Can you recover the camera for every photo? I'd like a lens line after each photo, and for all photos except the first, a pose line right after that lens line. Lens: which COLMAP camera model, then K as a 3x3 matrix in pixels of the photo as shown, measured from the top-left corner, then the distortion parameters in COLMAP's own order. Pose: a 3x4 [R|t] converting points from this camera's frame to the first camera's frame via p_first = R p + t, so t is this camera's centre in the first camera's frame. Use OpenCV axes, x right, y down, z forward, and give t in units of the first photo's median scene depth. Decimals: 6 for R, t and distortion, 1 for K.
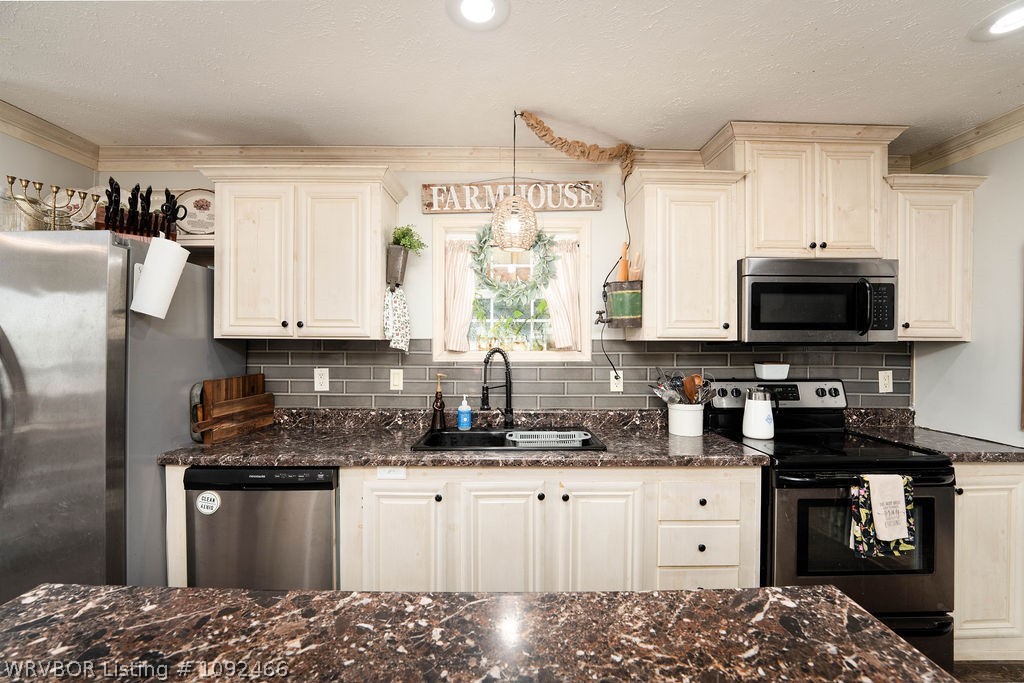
lens RADIAL K [[413.6, 0, 512.3], [0, 413.6, 335.0], [0, 0, 1]] dist [-0.026083, 0.000418]
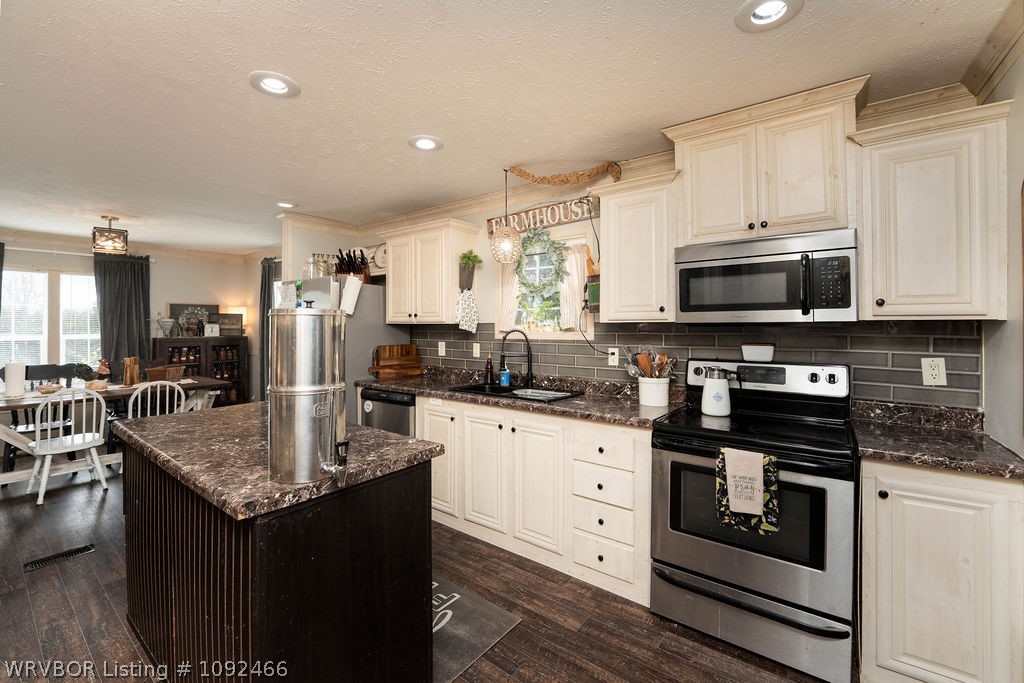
lens RADIAL K [[413.6, 0, 518.9], [0, 413.6, 315.6], [0, 0, 1]] dist [-0.026083, 0.000418]
pose [[0.801411, -0.020013, -0.597779, 0.813273], [0.012052, 0.999777, -0.017314, 0.009774], [0.597992, 0.006671, 0.801474, -0.137002]]
